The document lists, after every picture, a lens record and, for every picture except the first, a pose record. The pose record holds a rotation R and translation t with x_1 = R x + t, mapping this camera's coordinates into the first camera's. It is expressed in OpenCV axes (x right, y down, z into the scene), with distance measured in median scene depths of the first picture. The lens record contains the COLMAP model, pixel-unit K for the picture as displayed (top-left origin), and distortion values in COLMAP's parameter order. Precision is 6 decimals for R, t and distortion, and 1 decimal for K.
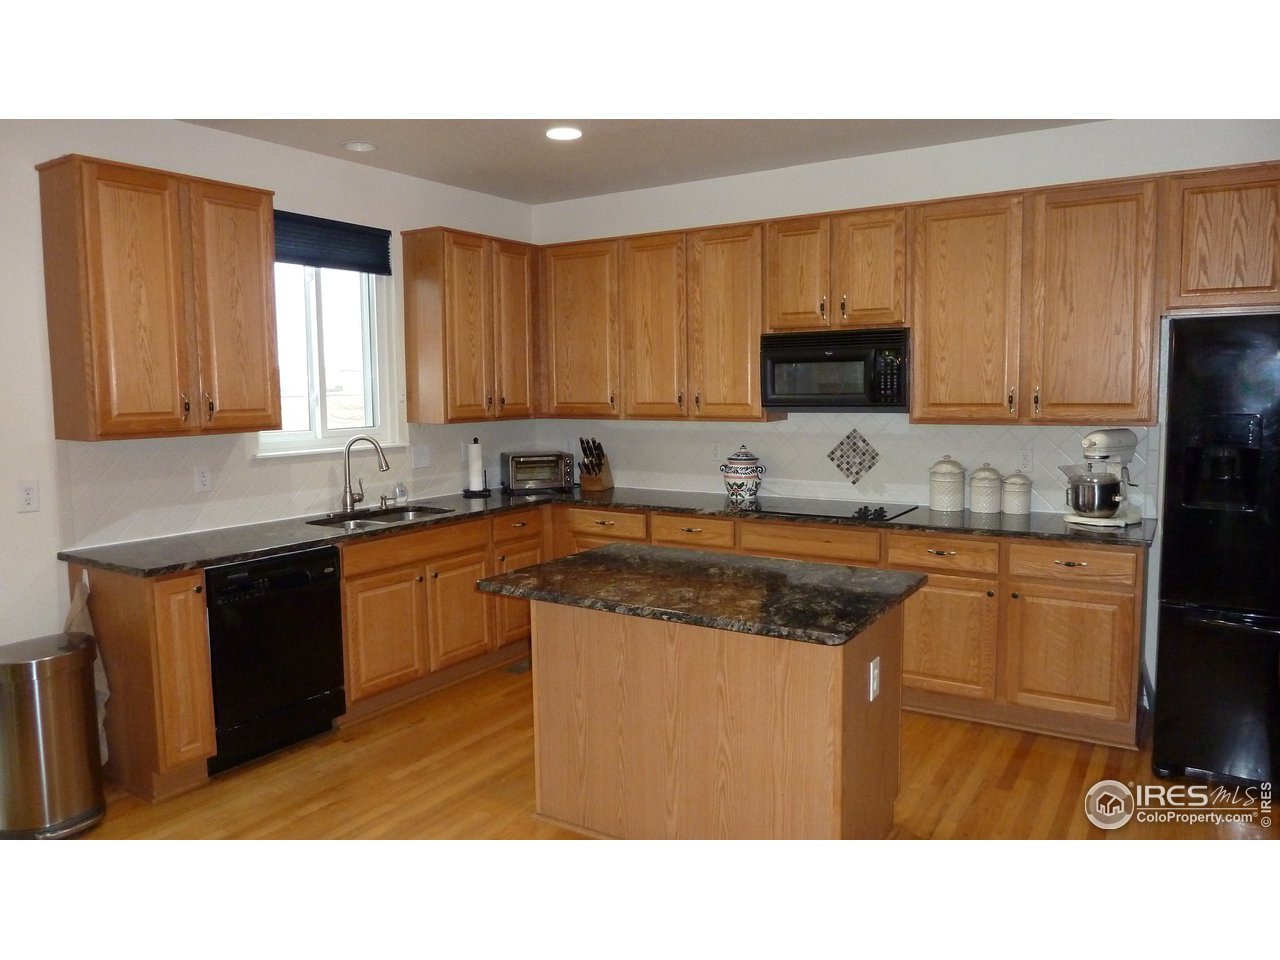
lens RADIAL K [[897.7, 0, 646.7], [0, 897.7, 470.0], [0, 0, 1]] dist [-0.006793, -0.008323]
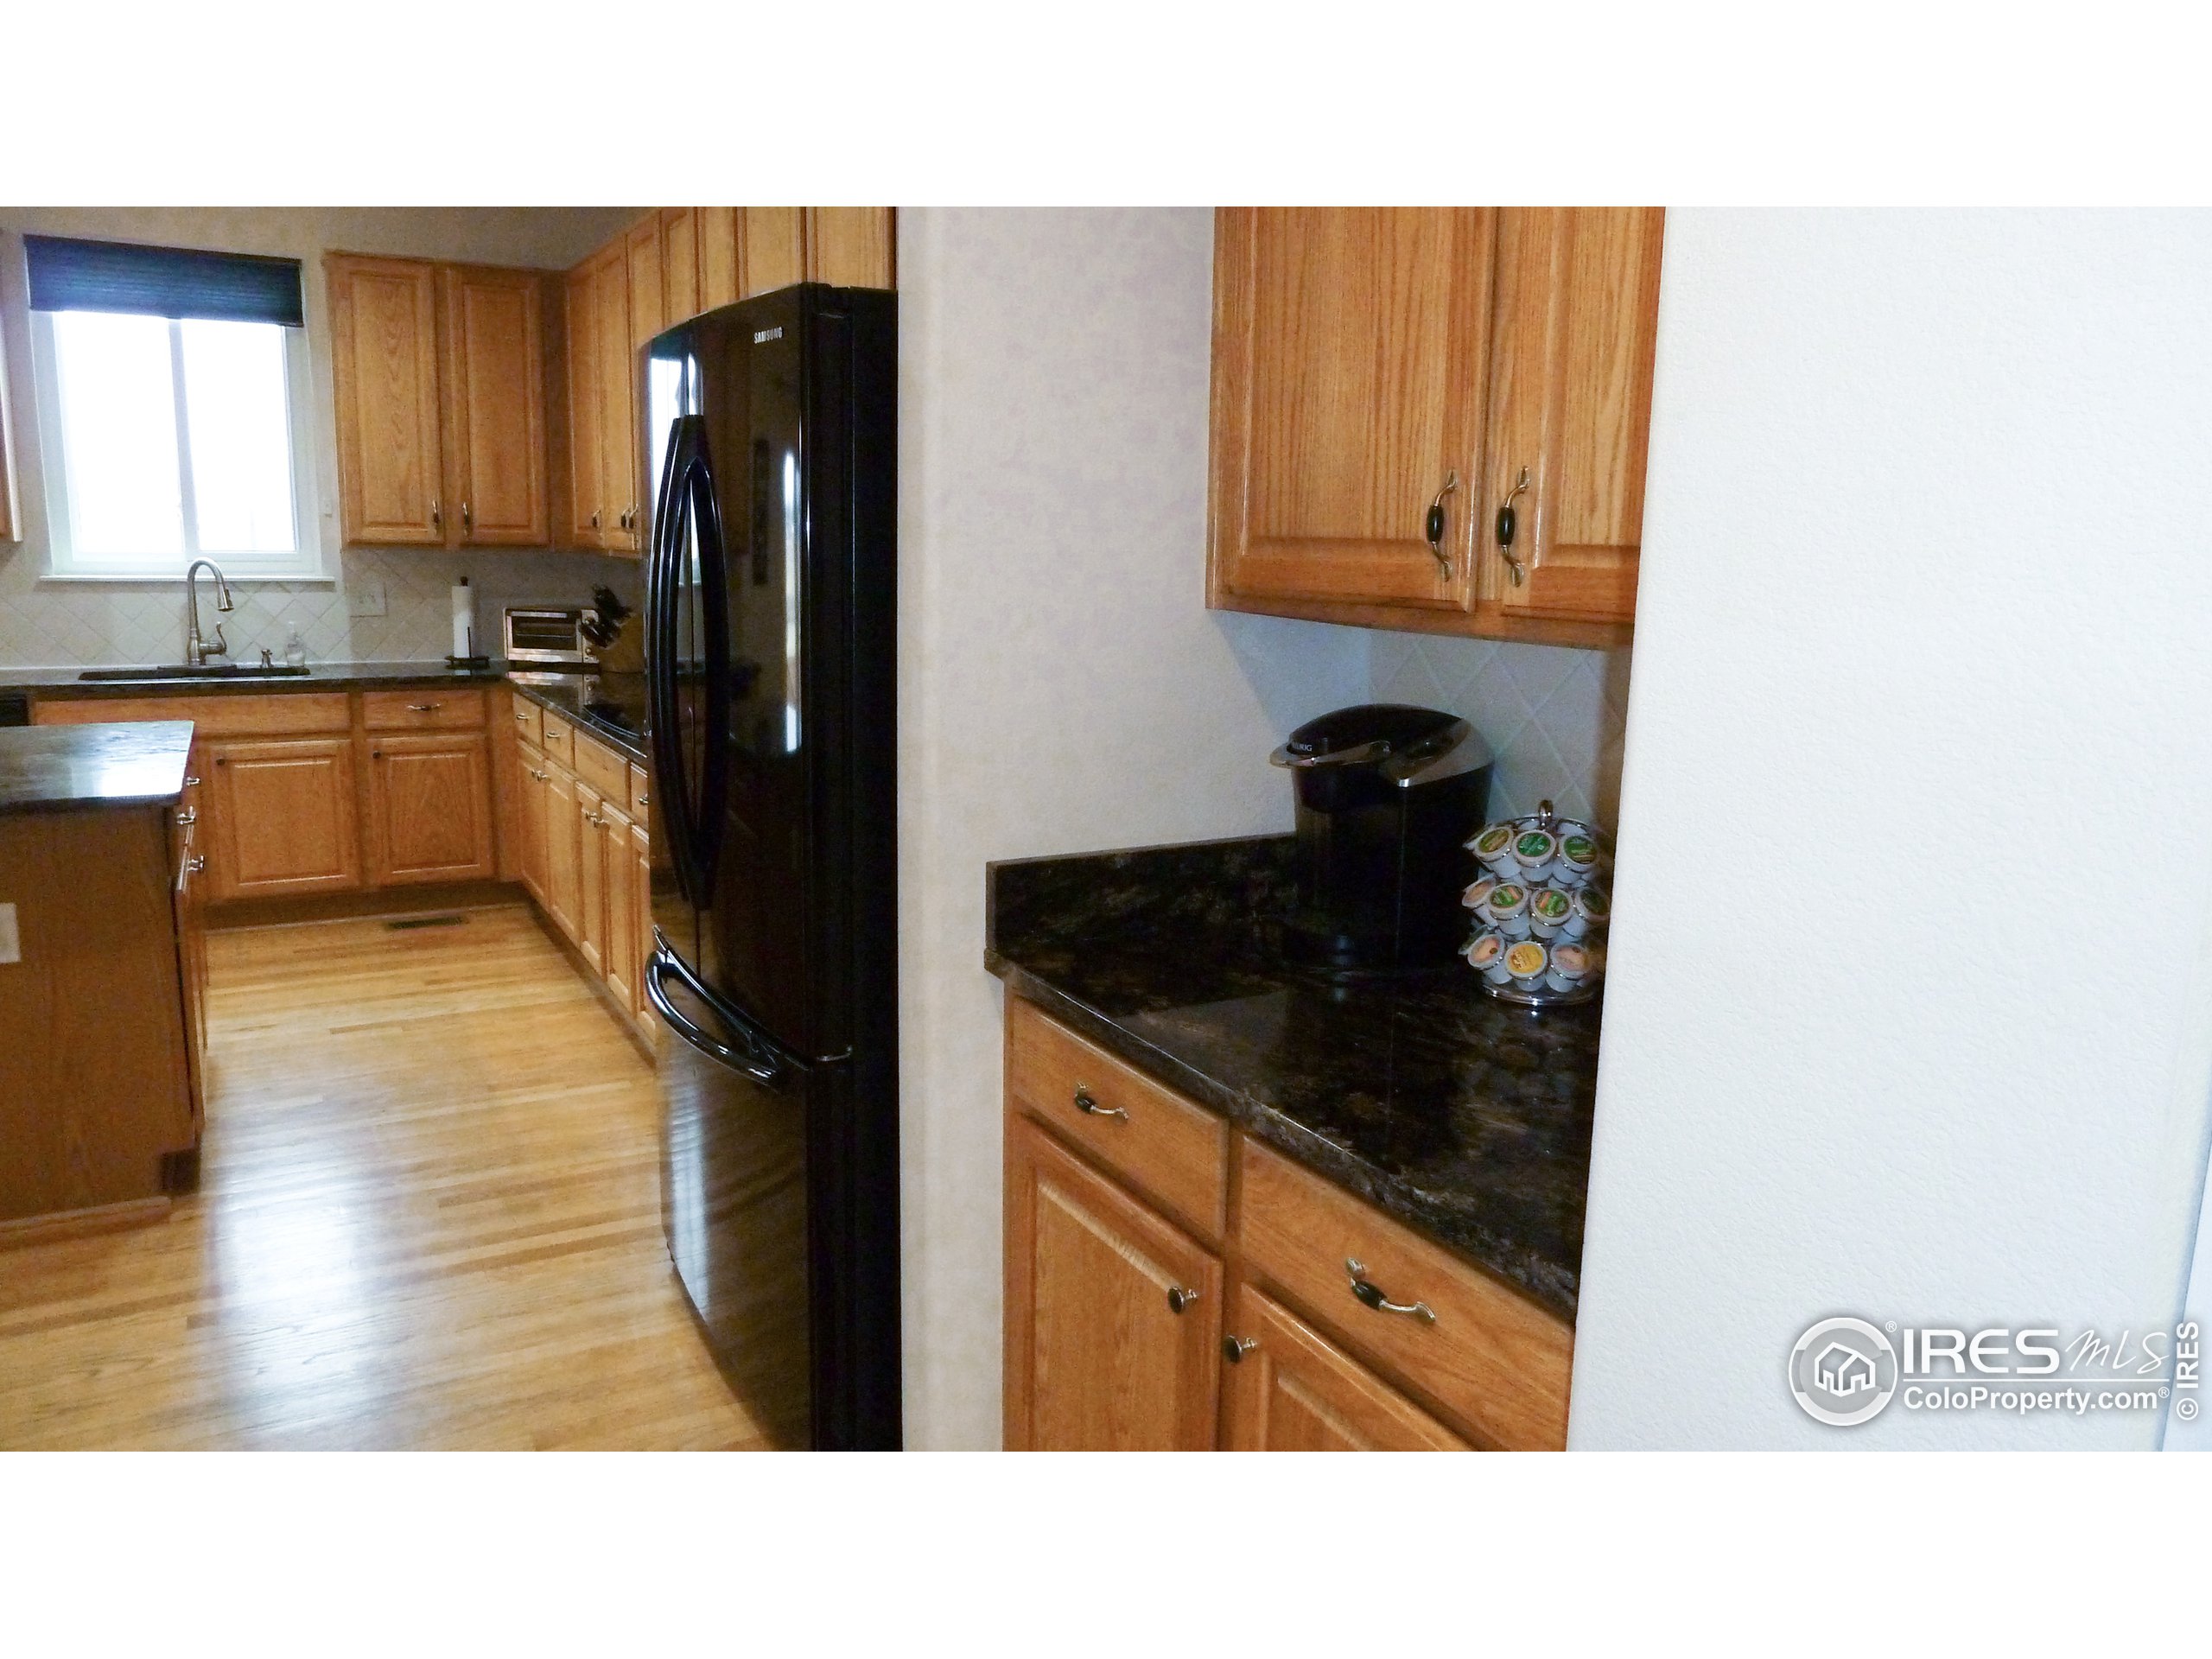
lens RADIAL K [[1551.4, 0, 1112.2], [0, 1551.4, 818.5], [0, 0, 1]] dist [-0.006793, -0.008323]
pose [[0.878469, 0.114640, -0.463842, 1.033930], [-0.075422, 0.991890, 0.102306, -0.016537], [0.471808, -0.054888, 0.879991, 0.293058]]
